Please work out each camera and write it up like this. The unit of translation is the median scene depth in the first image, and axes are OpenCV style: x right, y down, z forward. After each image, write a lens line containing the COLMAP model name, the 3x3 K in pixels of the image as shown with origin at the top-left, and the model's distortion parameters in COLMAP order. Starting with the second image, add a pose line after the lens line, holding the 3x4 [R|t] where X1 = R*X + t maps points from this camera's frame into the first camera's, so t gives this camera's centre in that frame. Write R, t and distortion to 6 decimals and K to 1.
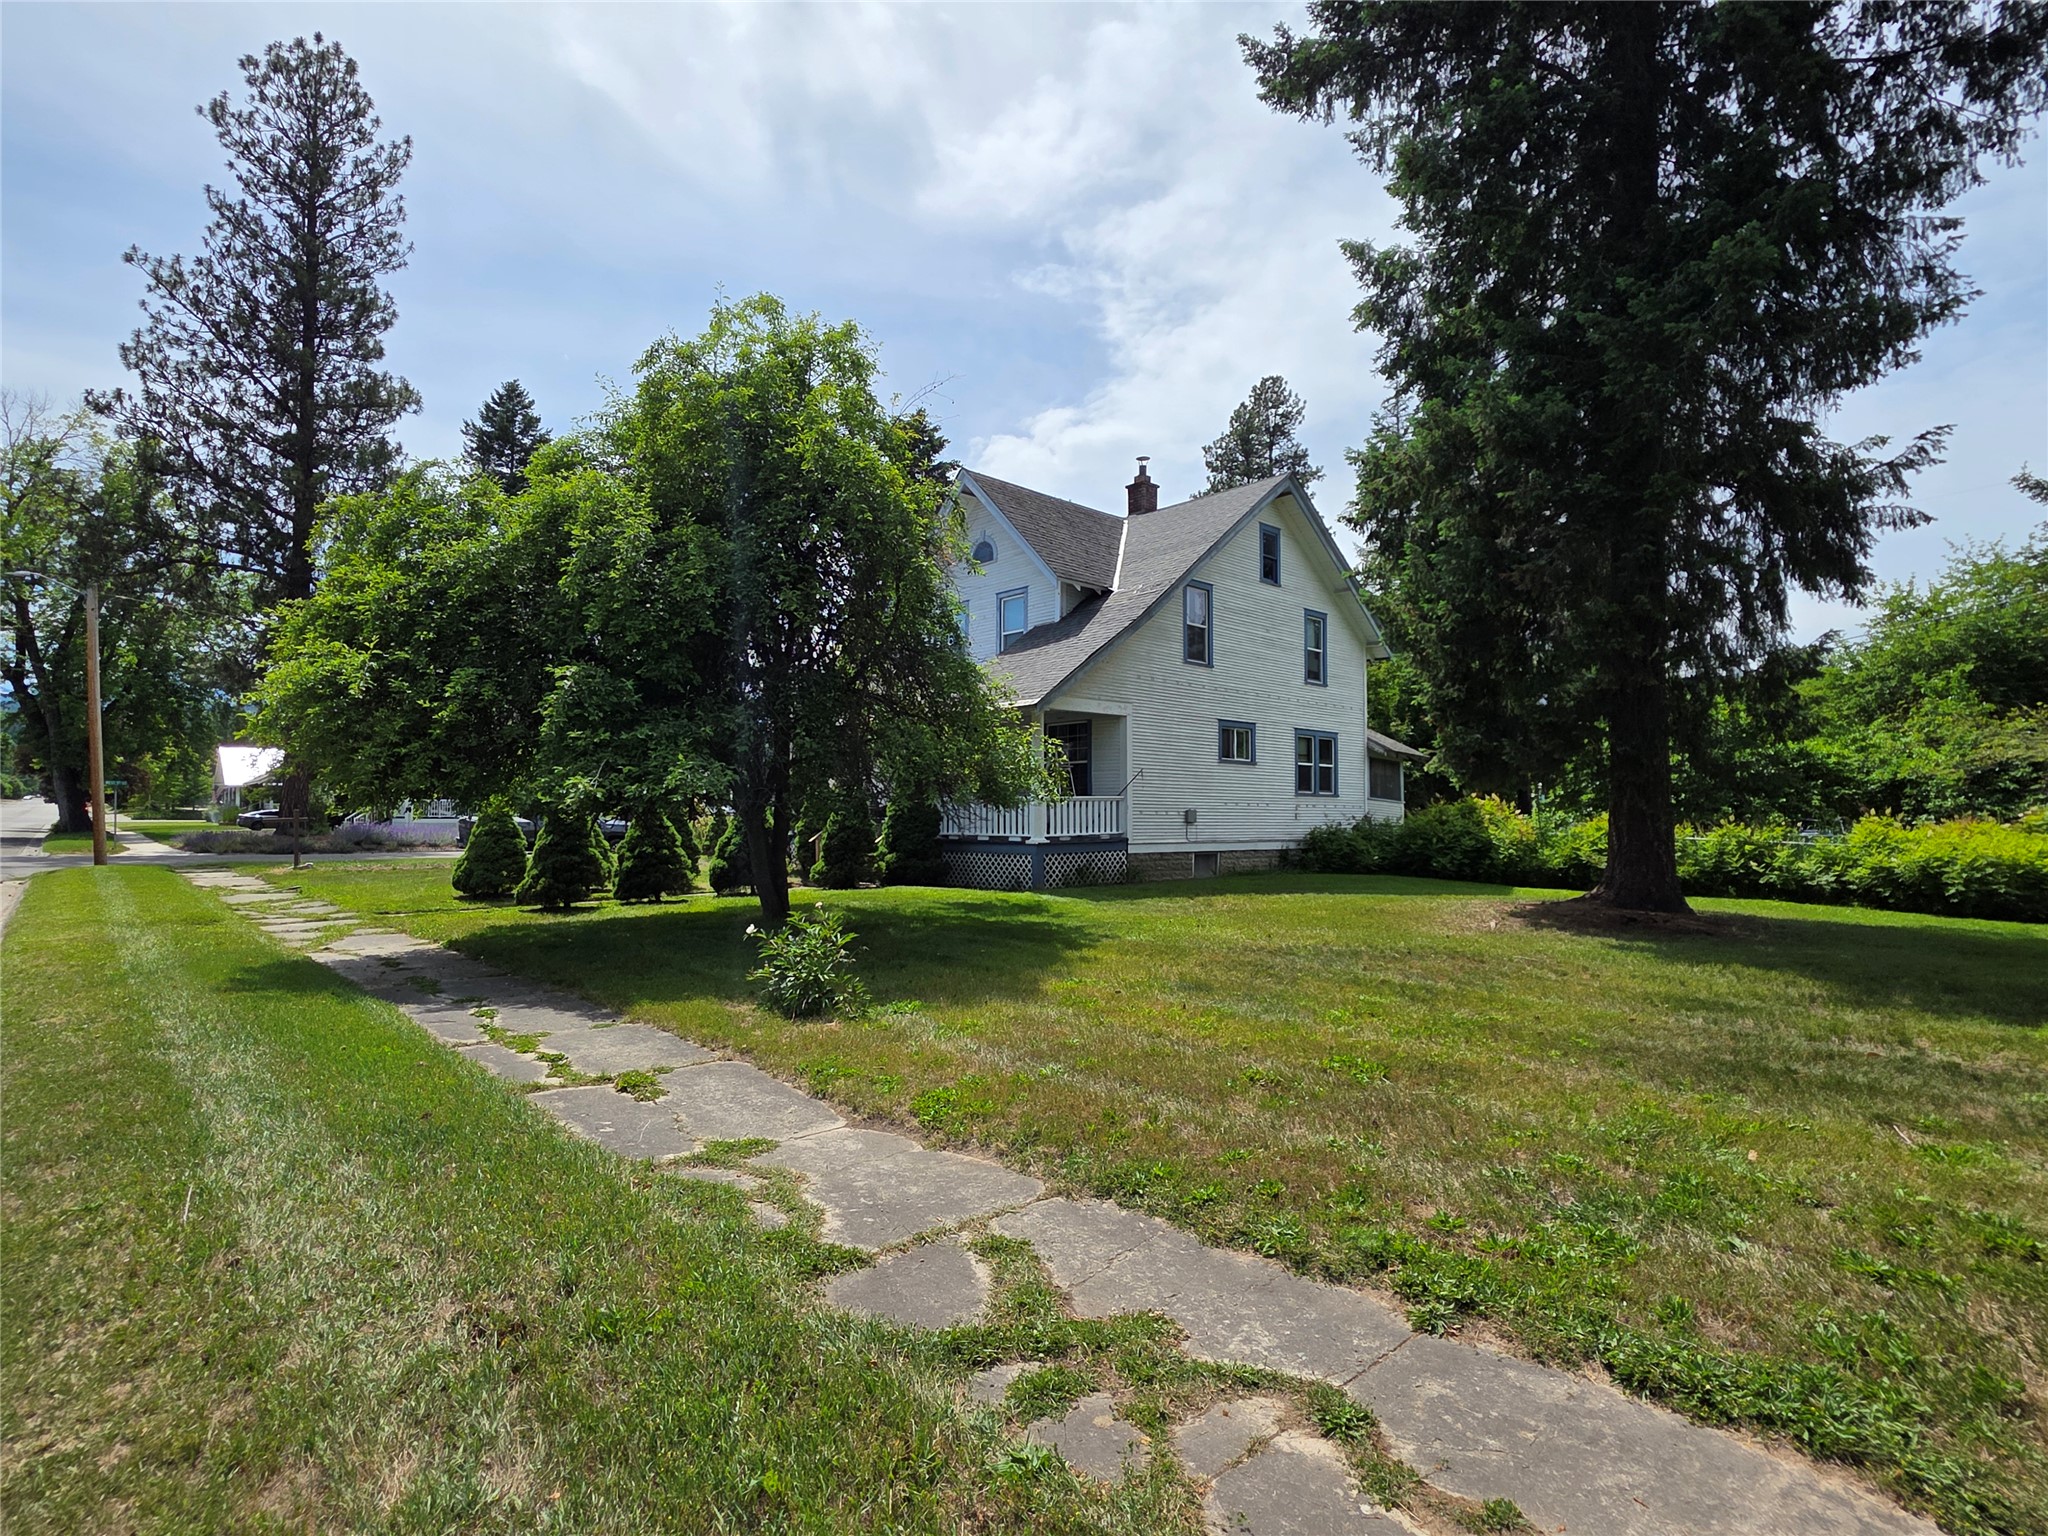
lens RADIAL K [[1026.9, 0, 1022.1], [0, 1026.9, 782.9], [0, 0, 1]] dist [0.003798, -0.001805]
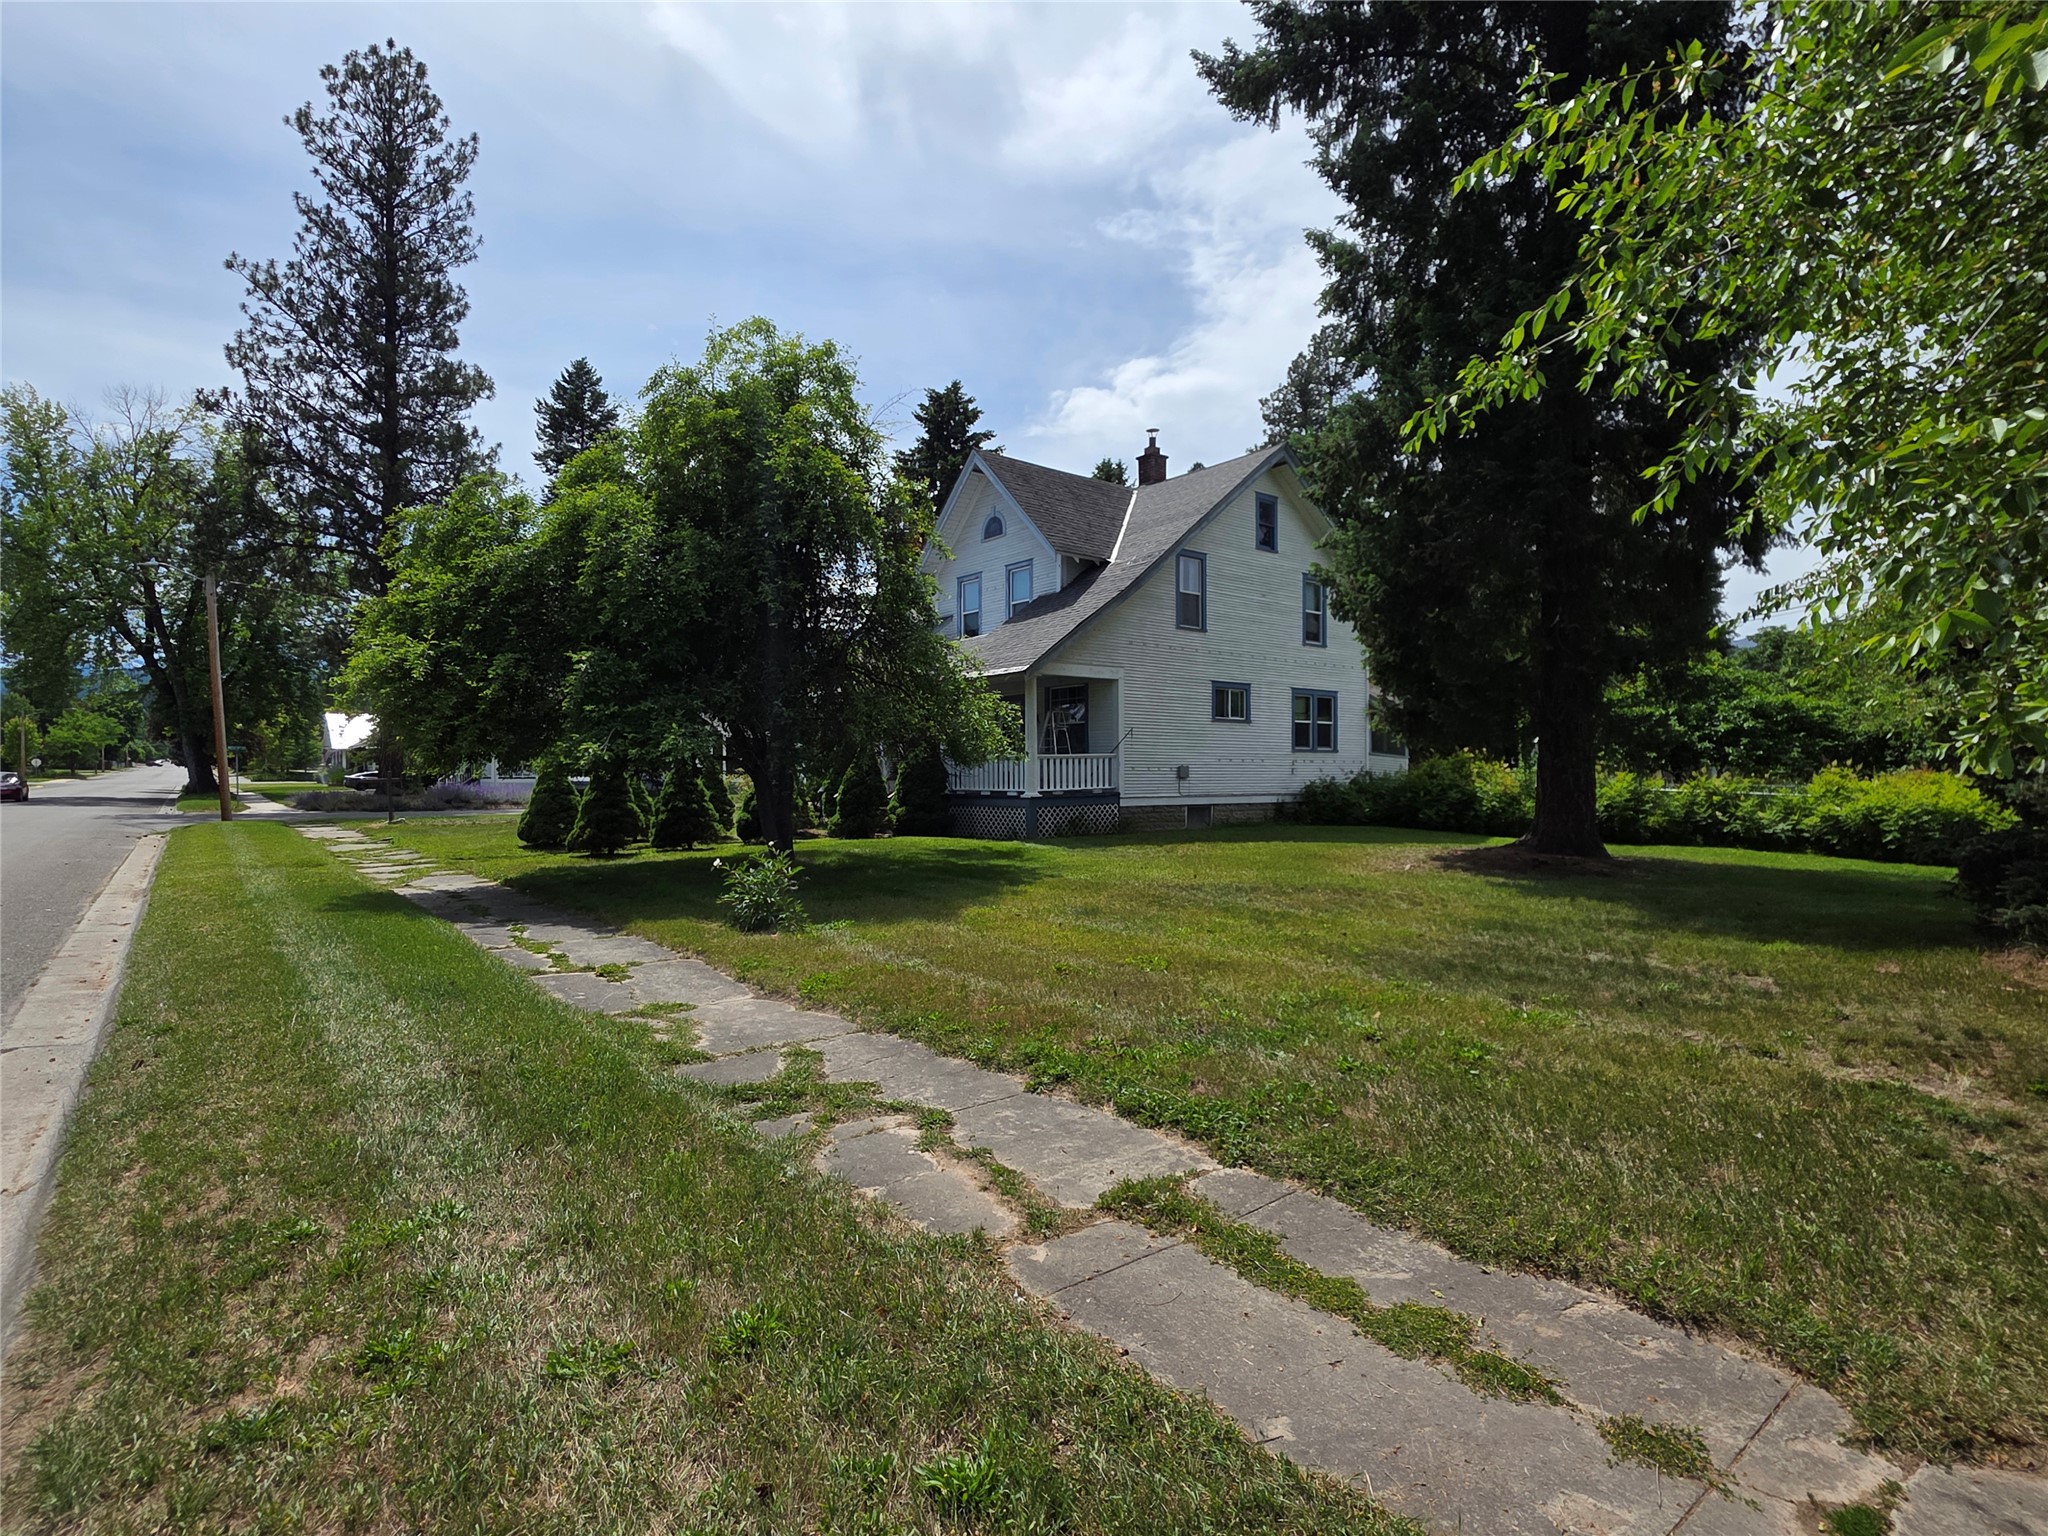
lens RADIAL K [[1032.1, 0, 1029.9], [0, 1032.1, 780.8], [0, 0, 1]] dist [0.002647, -0.003069]
pose [[0.997728, -0.005915, -0.067108, 0.109099], [0.008559, 0.999196, 0.039172, -0.002504], [0.066822, -0.039658, 0.996976, -0.125640]]
